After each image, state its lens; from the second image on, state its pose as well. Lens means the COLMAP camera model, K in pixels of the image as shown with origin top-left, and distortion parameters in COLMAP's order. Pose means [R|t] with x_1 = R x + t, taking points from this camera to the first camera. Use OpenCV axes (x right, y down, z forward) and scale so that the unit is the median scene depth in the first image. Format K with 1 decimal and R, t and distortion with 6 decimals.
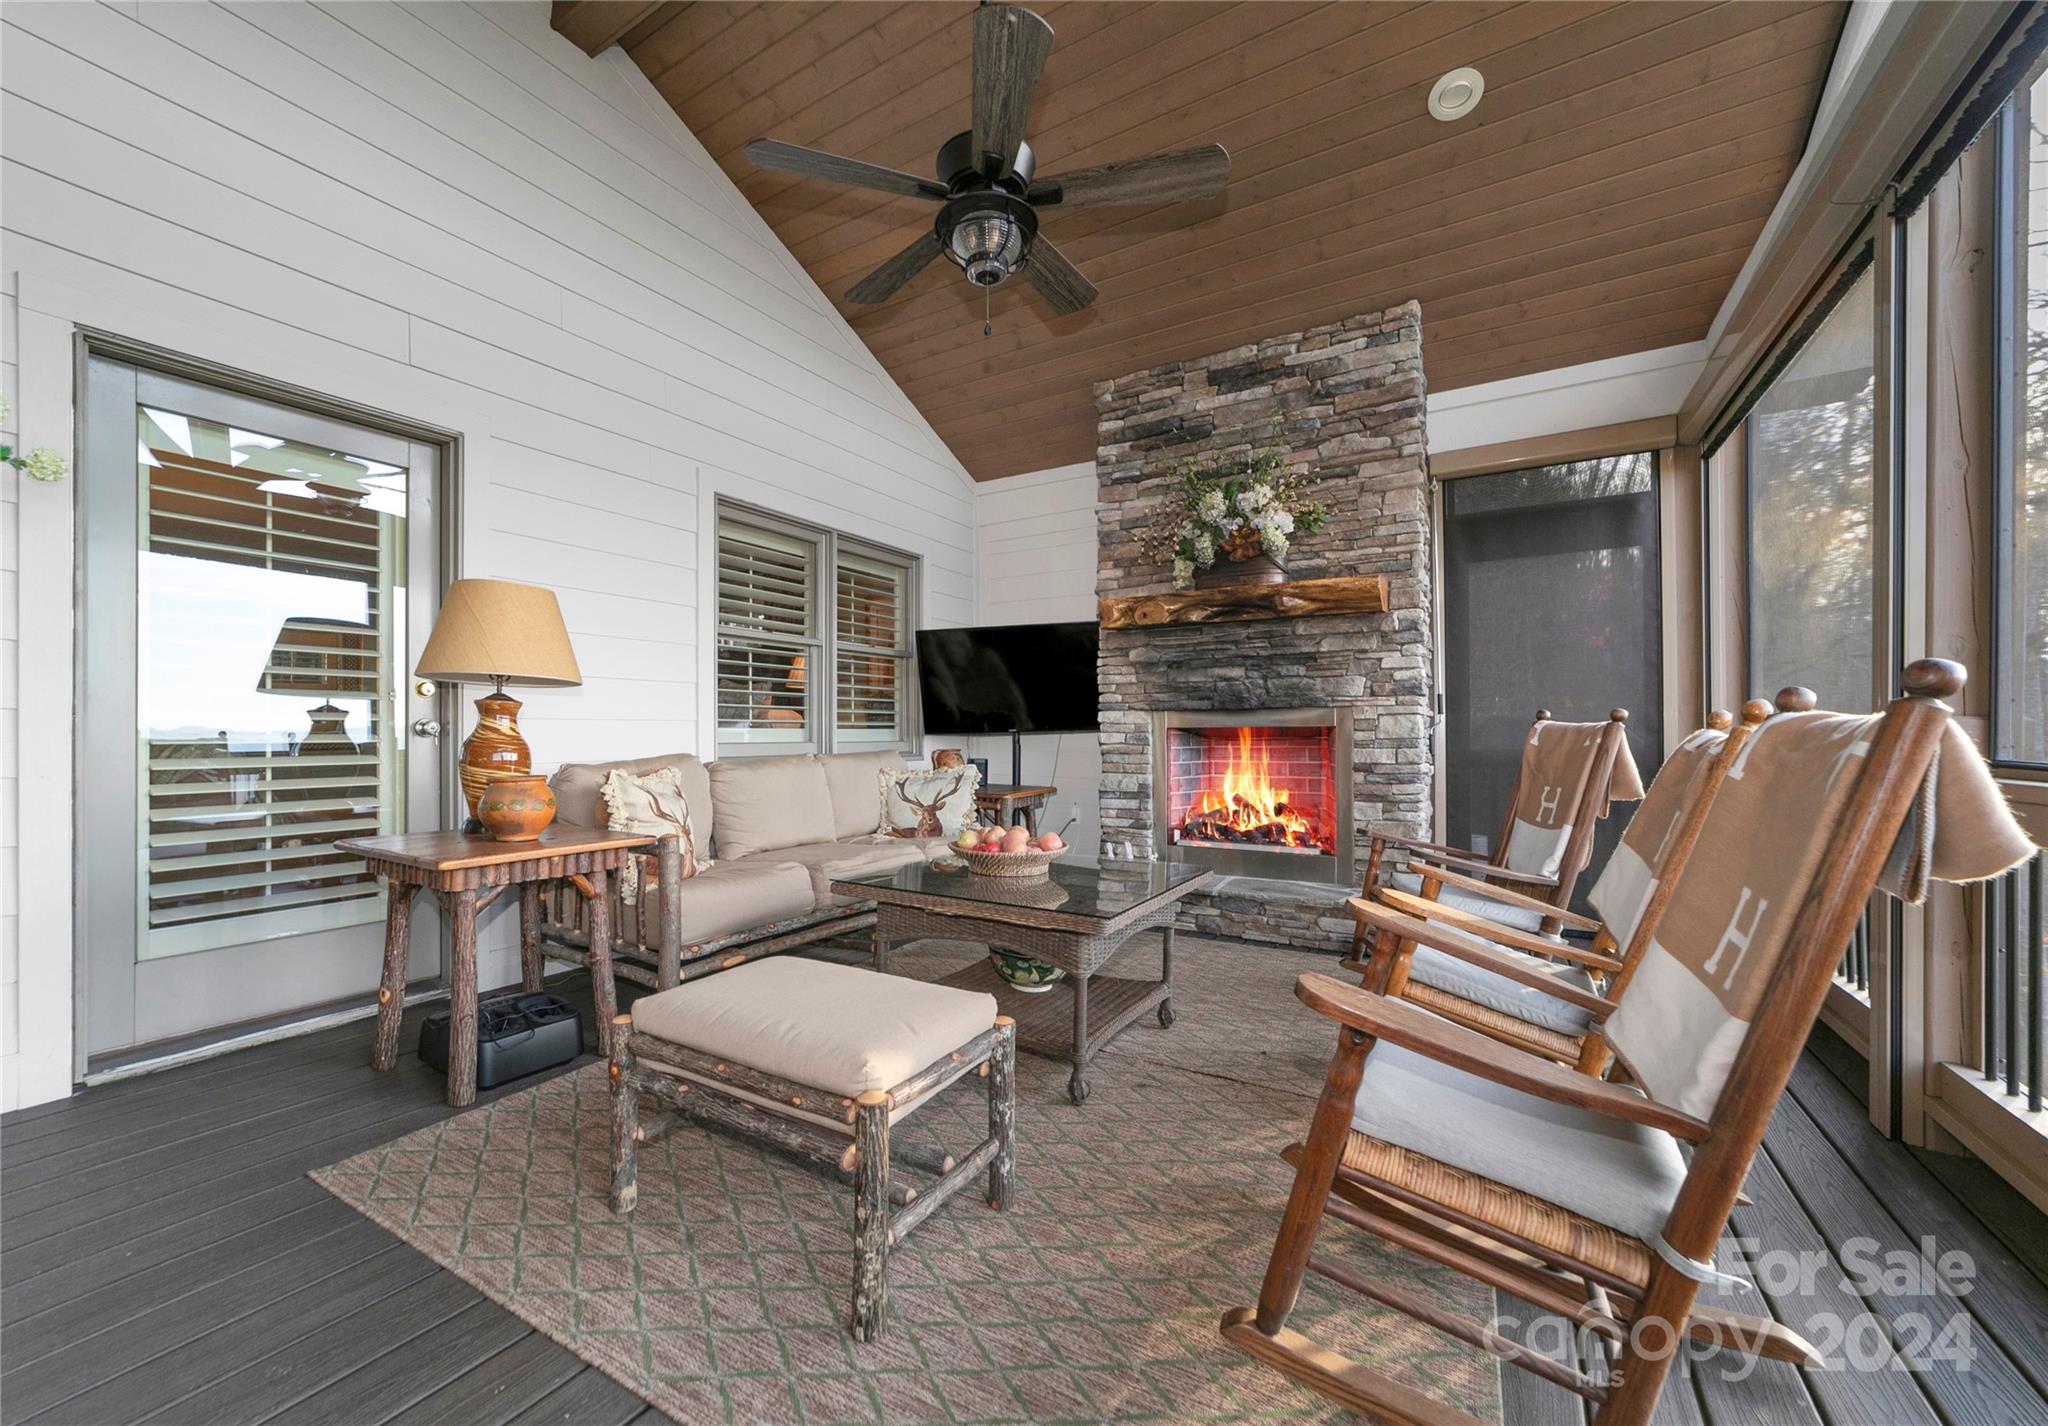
lens RADIAL K [[833.1, 0, 1022.2], [0, 833.1, 728.7], [0, 0, 1]] dist [0.016581, -0.000011]
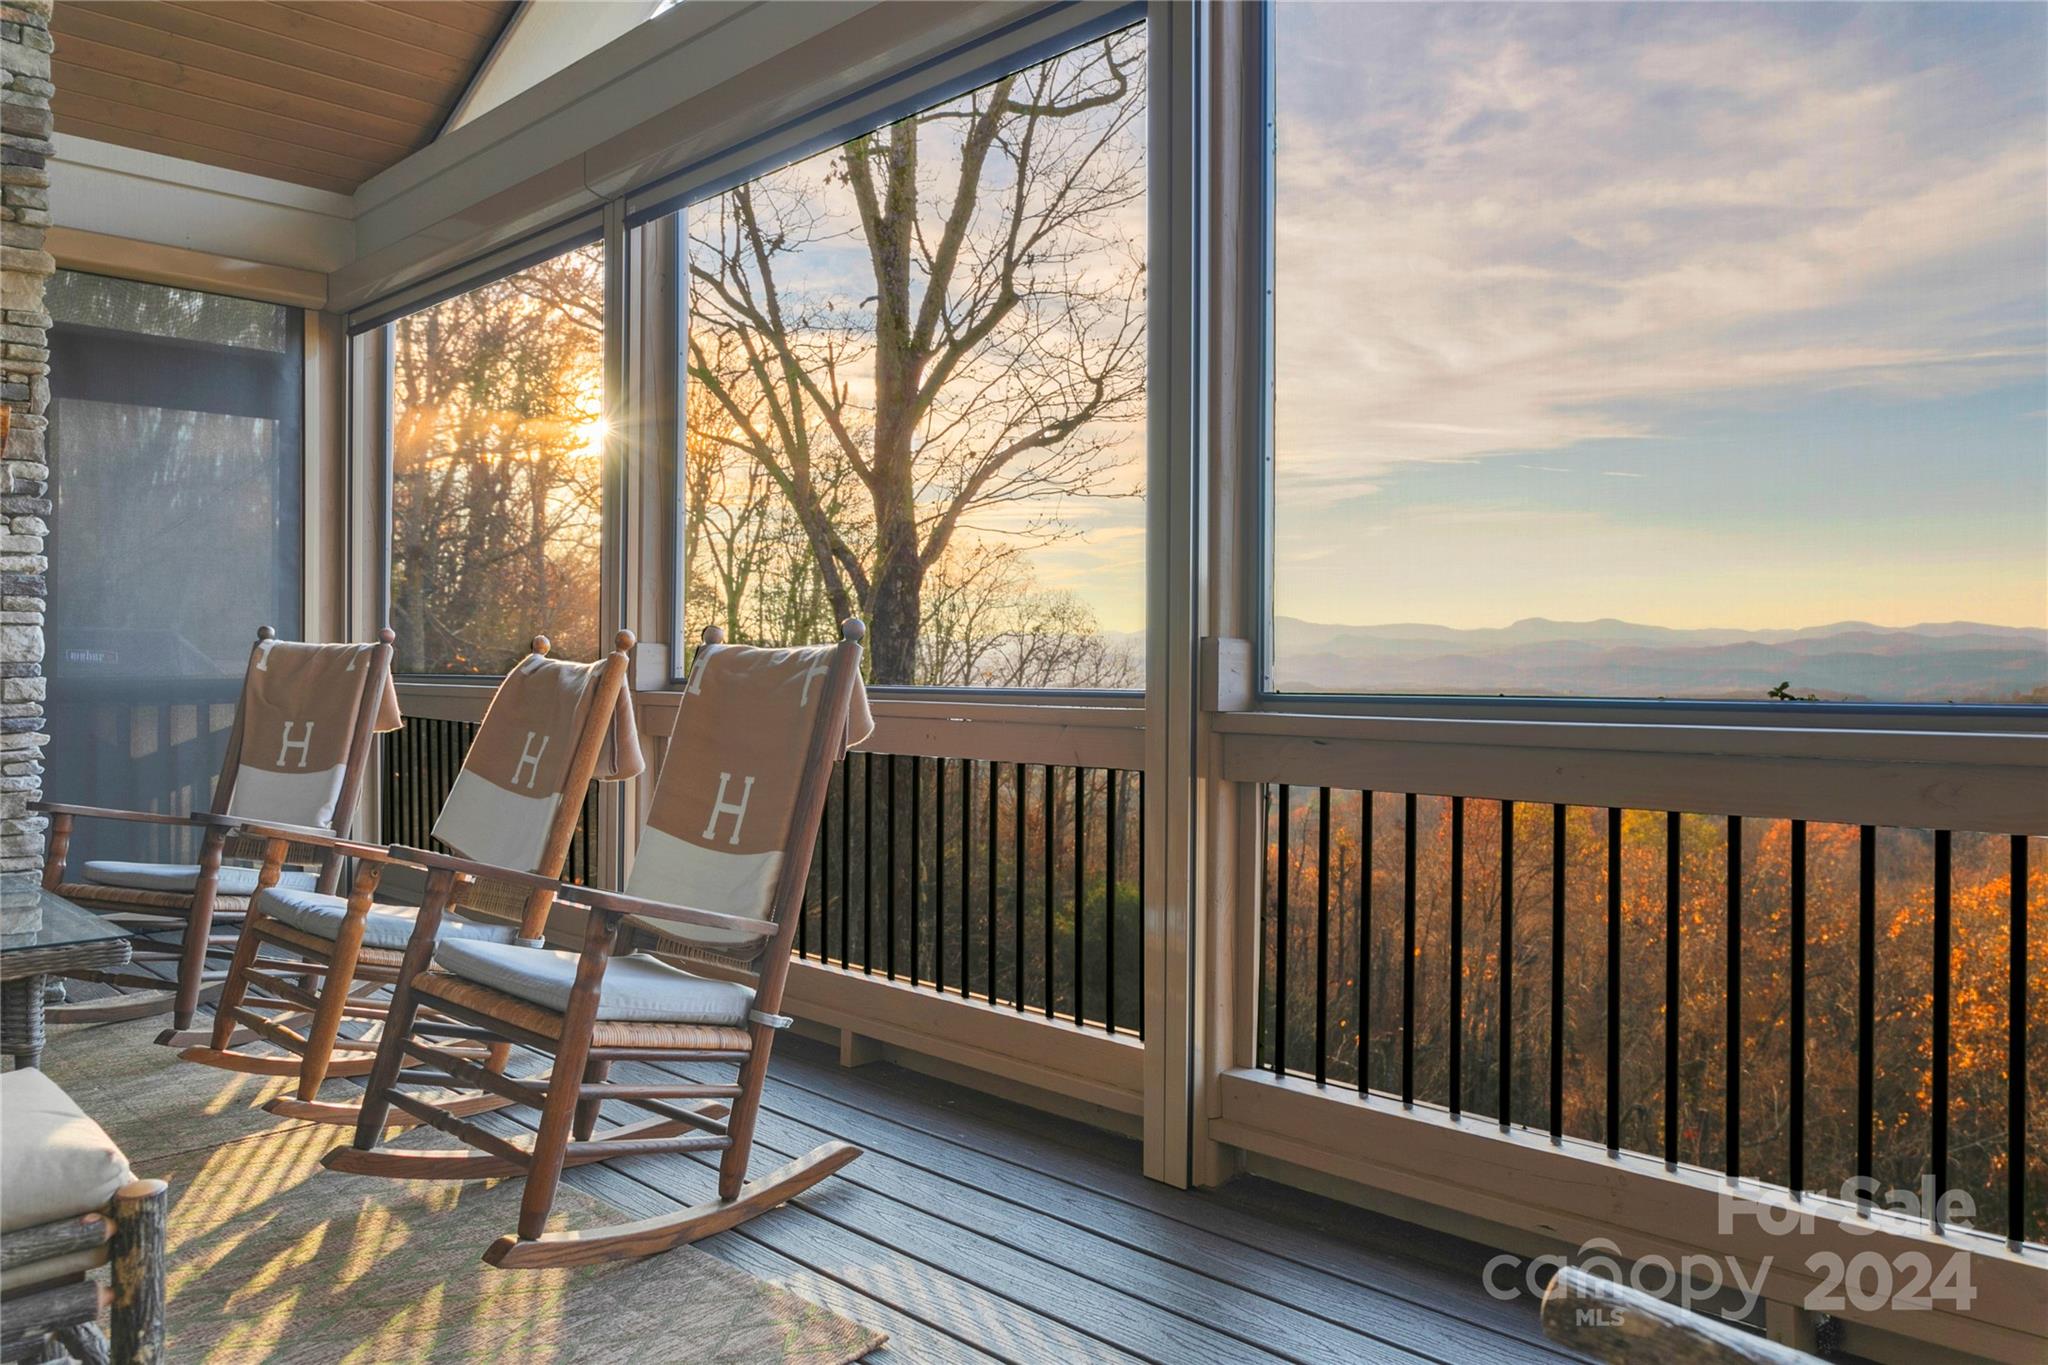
lens RADIAL K [[1448.8, 0, 1023.5], [0, 1448.8, 652.2], [0, 0, 1]] dist [-0.001049, -0.000323]
pose [[0.223616, -0.002097, 0.974675, -0.560343], [-0.006688, 0.999971, 0.003686, -0.007548], [-0.974654, -0.007343, 0.223595, 0.004054]]
